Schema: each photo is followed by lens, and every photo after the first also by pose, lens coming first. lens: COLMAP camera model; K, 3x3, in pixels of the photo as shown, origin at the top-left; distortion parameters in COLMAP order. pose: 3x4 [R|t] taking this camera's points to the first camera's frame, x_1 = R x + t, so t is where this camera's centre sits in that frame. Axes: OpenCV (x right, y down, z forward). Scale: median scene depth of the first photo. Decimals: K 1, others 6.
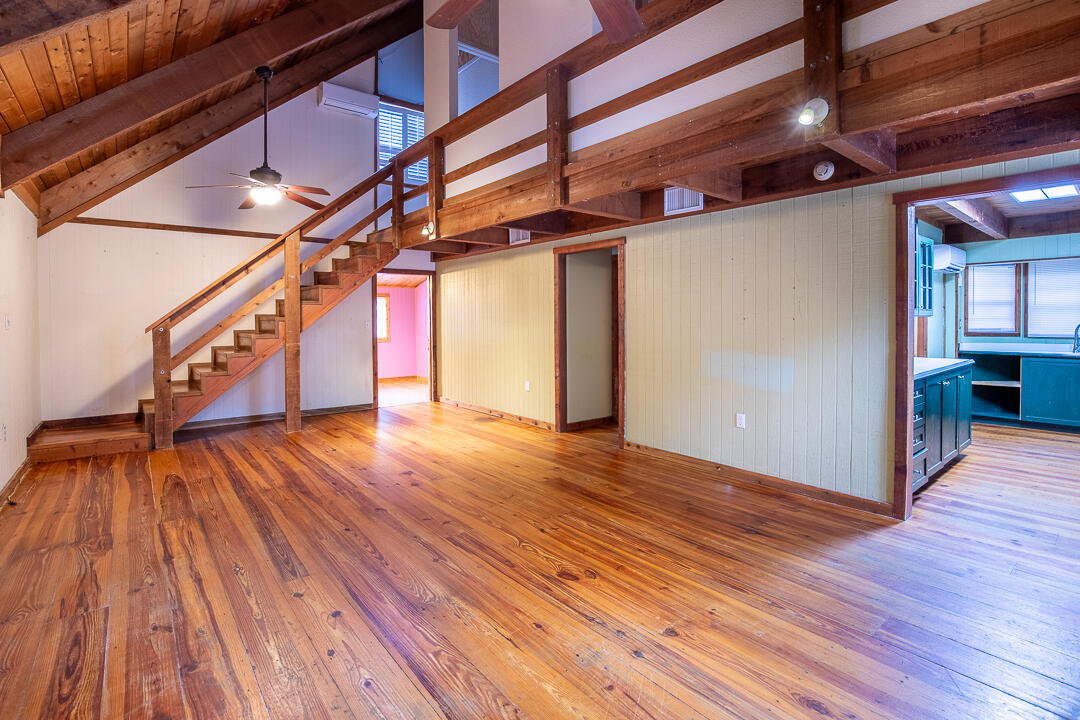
lens RADIAL K [[505.8, 0, 547.2], [0, 505.8, 326.6], [0, 0, 1]] dist [-0.028378, 0.000394]
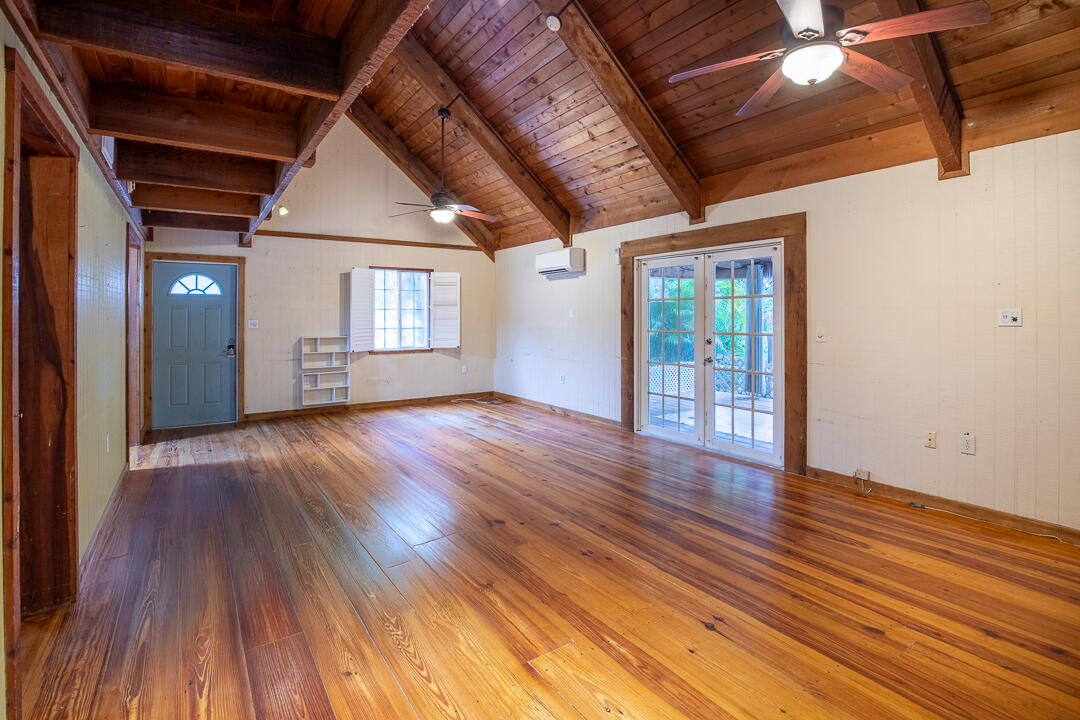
lens RADIAL K [[520.8, 0, 538.7], [0, 520.8, 298.1], [0, 0, 1]] dist [-0.025685, 0.002411]
pose [[-0.994139, 0.006665, 0.107904, -0.618950], [0.005048, 0.999871, -0.015253, -0.042490], [-0.107992, -0.014619, -0.994044, 2.715737]]
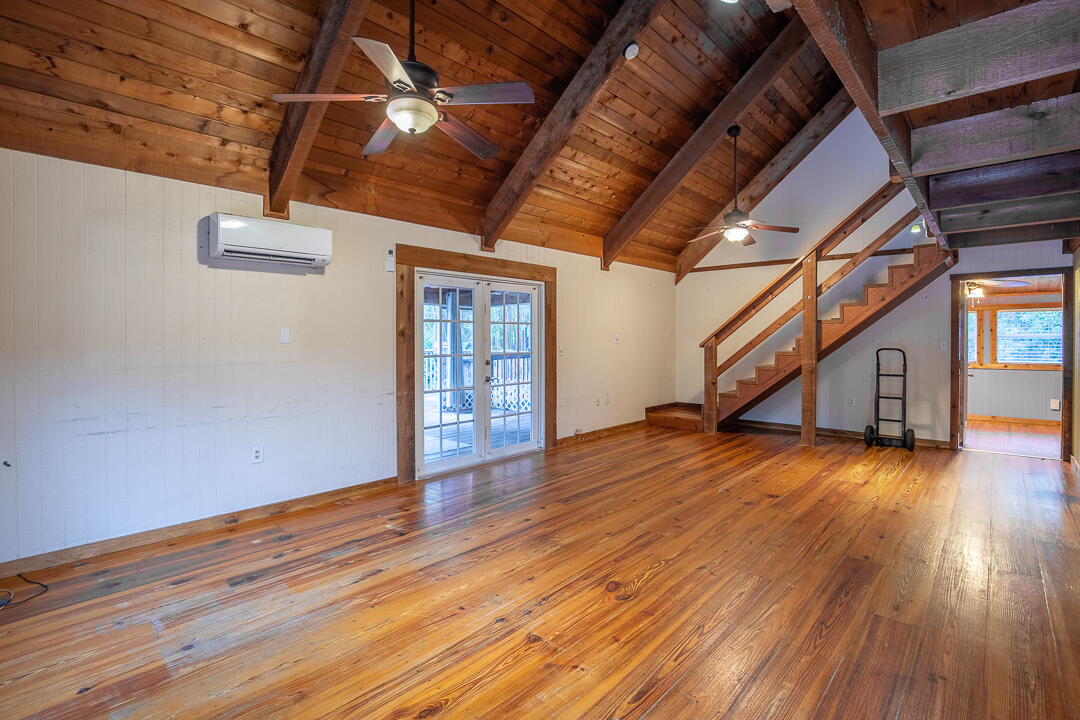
lens RADIAL K [[511.7, 0, 541.4], [0, 511.7, 339.4], [0, 0, 1]] dist [-0.029061, 0.000281]
pose [[0.134971, 0.006977, -0.990825, 1.019424], [-0.017760, 0.999832, 0.004621, -0.014772], [0.990690, 0.016973, 0.135072, 0.677838]]
